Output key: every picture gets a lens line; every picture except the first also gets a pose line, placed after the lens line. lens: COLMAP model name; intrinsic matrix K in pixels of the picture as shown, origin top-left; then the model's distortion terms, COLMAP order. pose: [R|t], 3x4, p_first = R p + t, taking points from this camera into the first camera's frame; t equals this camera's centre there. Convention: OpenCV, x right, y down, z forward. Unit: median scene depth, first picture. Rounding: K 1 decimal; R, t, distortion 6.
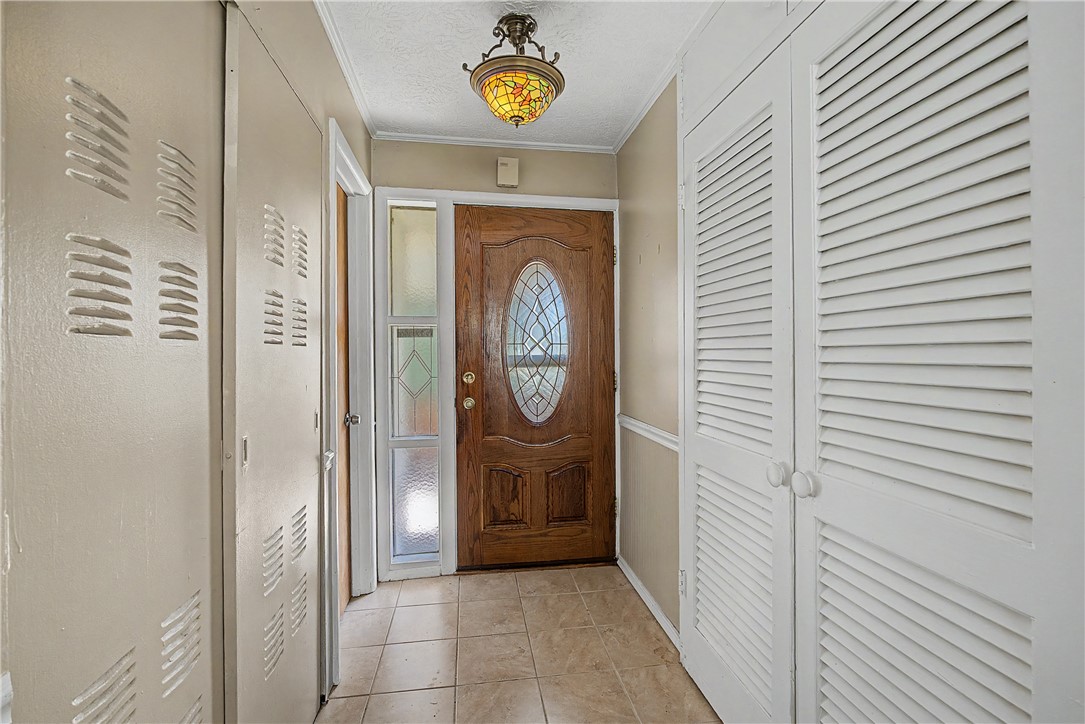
lens RADIAL K [[478.4, 0, 545.2], [0, 478.4, 356.1], [0, 0, 1]] dist [-0.025721, 0.000105]
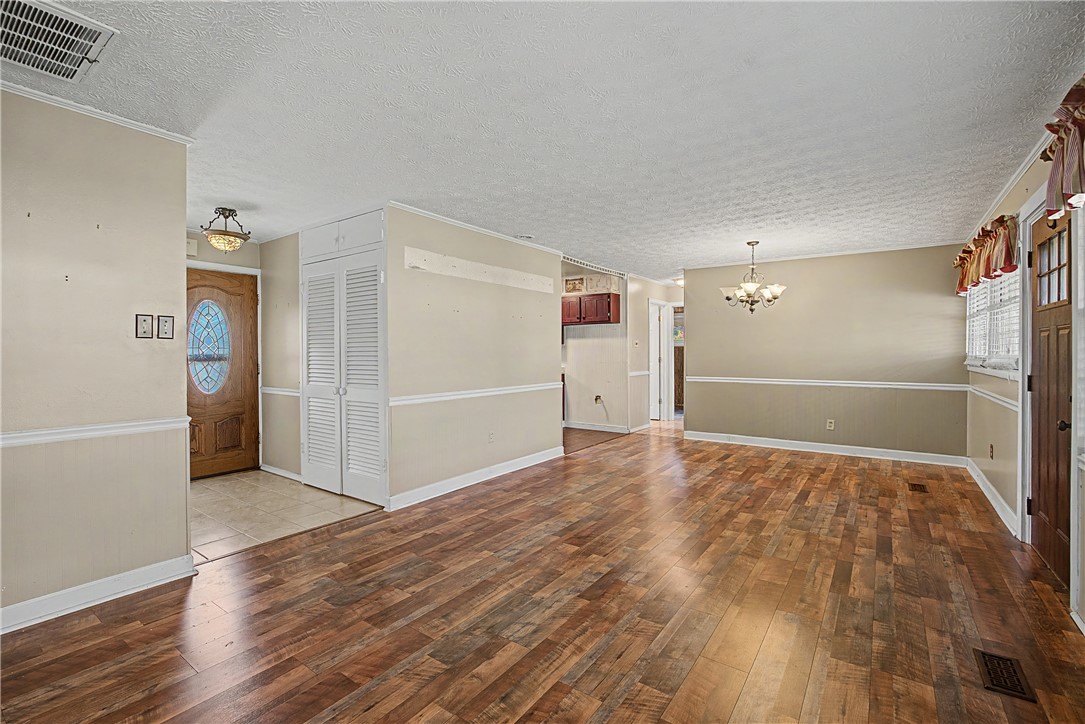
lens RADIAL K [[478.4, 0, 545.2], [0, 478.4, 356.1], [0, 0, 1]] dist [-0.025721, 0.000105]
pose [[0.700998, -0.004258, 0.713150, -0.378364], [0.003232, 0.999991, 0.002794, 0.003209], [-0.713156, 0.000346, 0.701005, -1.053726]]
